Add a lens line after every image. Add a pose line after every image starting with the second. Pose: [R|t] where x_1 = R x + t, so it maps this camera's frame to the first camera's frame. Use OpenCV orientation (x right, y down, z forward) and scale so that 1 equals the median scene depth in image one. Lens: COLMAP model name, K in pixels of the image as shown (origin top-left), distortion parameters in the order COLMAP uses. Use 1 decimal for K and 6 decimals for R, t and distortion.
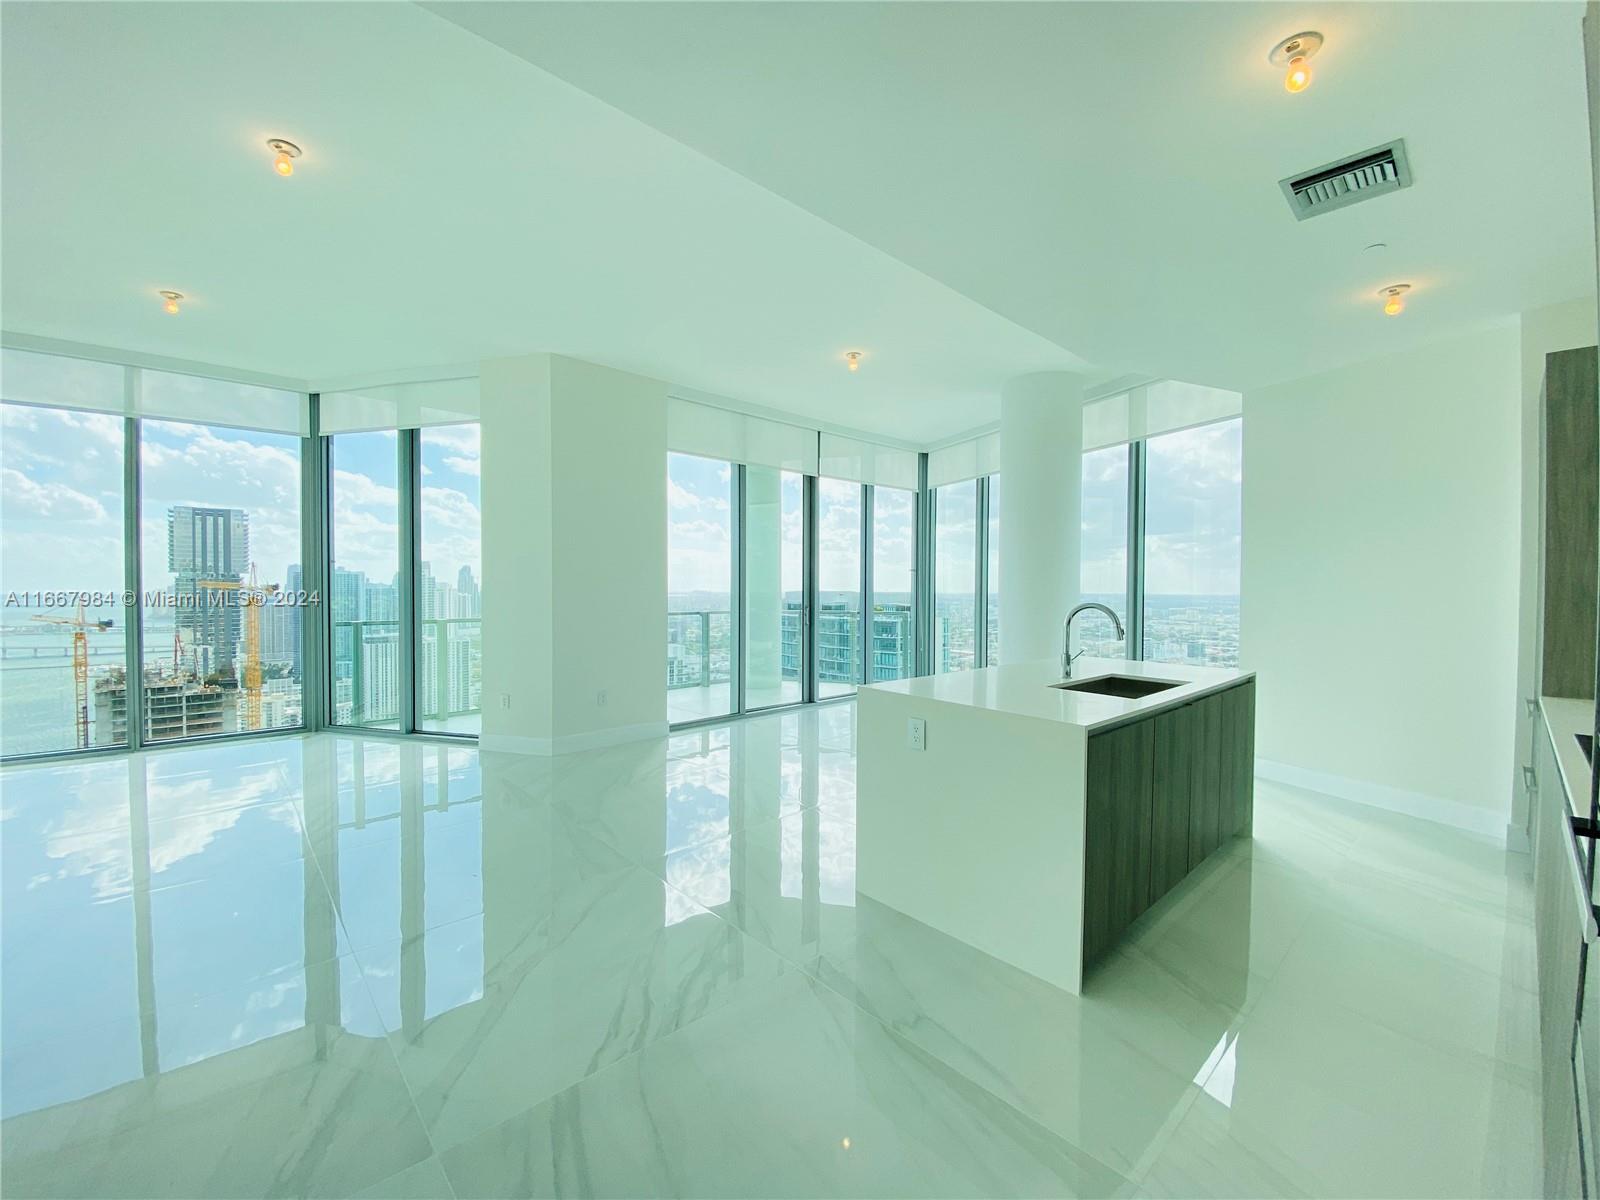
lens RADIAL K [[646.3, 0, 798.9], [0, 646.3, 594.5], [0, 0, 1]] dist [0.007500, -0.013450]
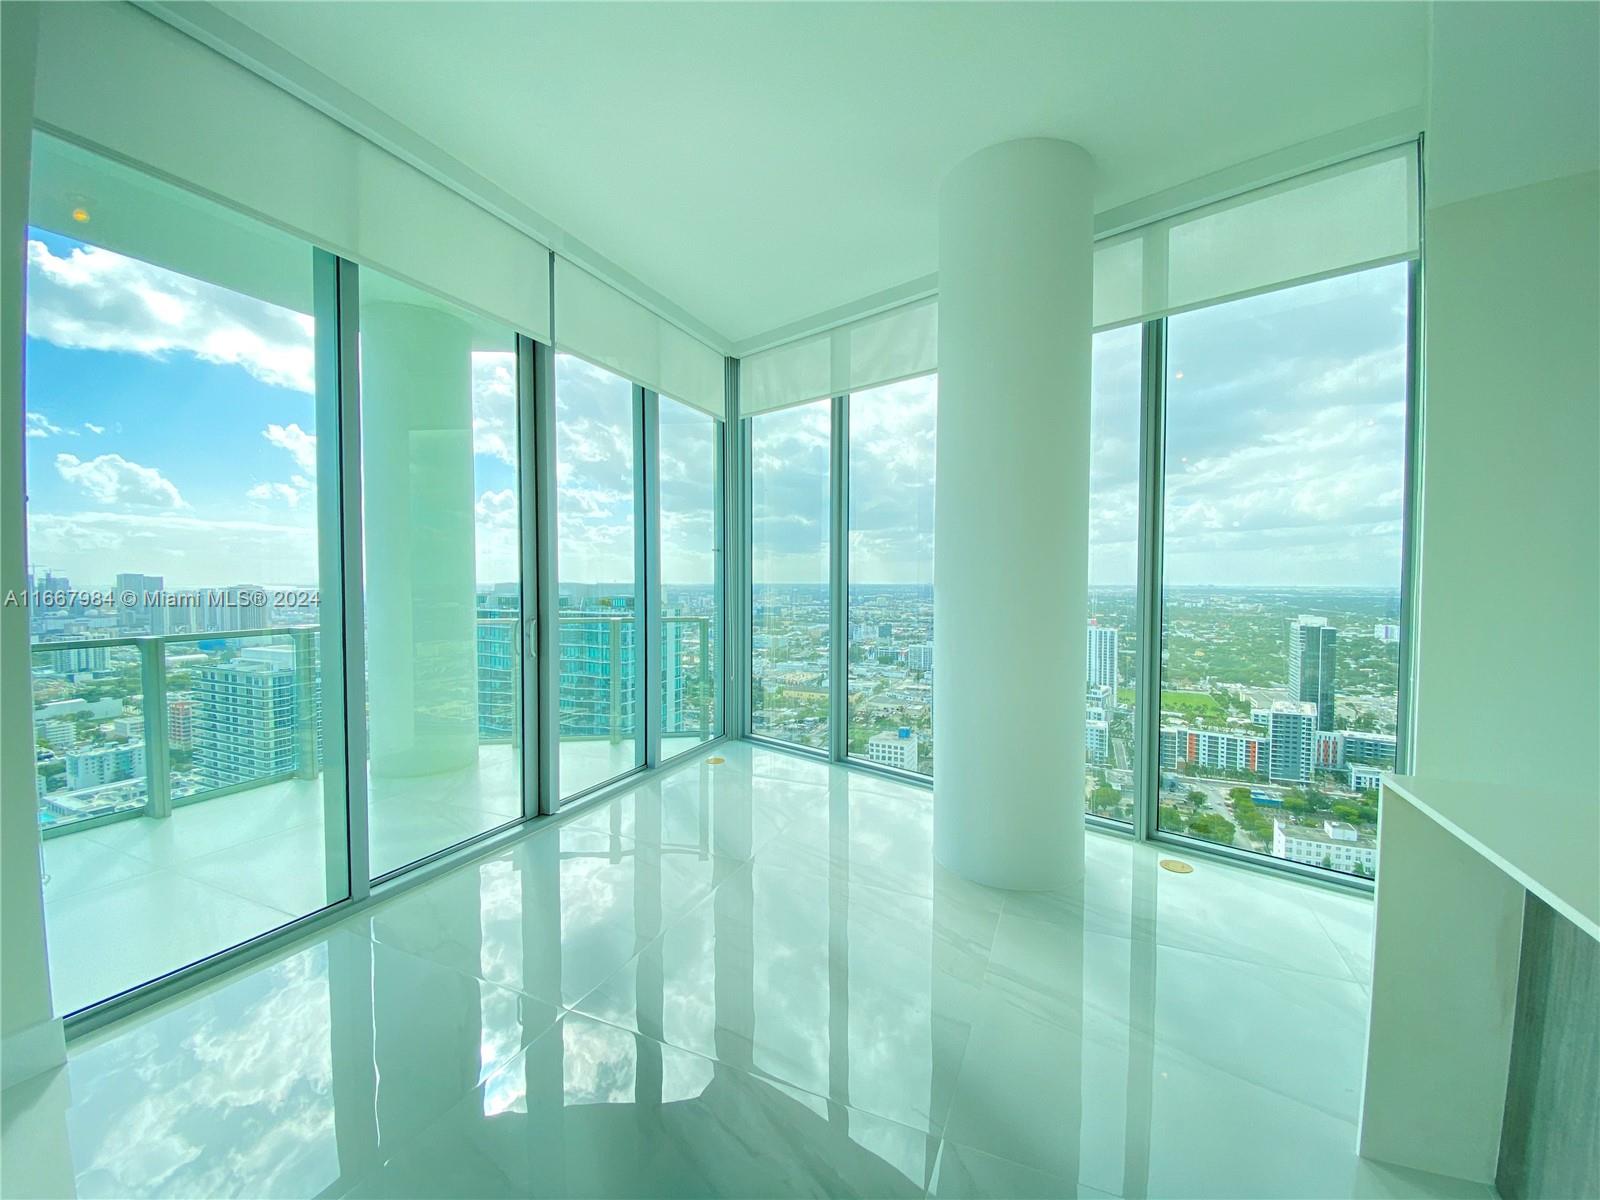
lens RADIAL K [[646.3, 0, 795.0], [0, 646.3, 589.3], [0, 0, 1]] dist [0.007500, -0.013450]
pose [[0.914988, -0.009843, 0.403362, -0.001424], [0.007258, 0.999942, 0.007937, -0.004242], [-0.403416, -0.004334, 0.915006, 0.420995]]
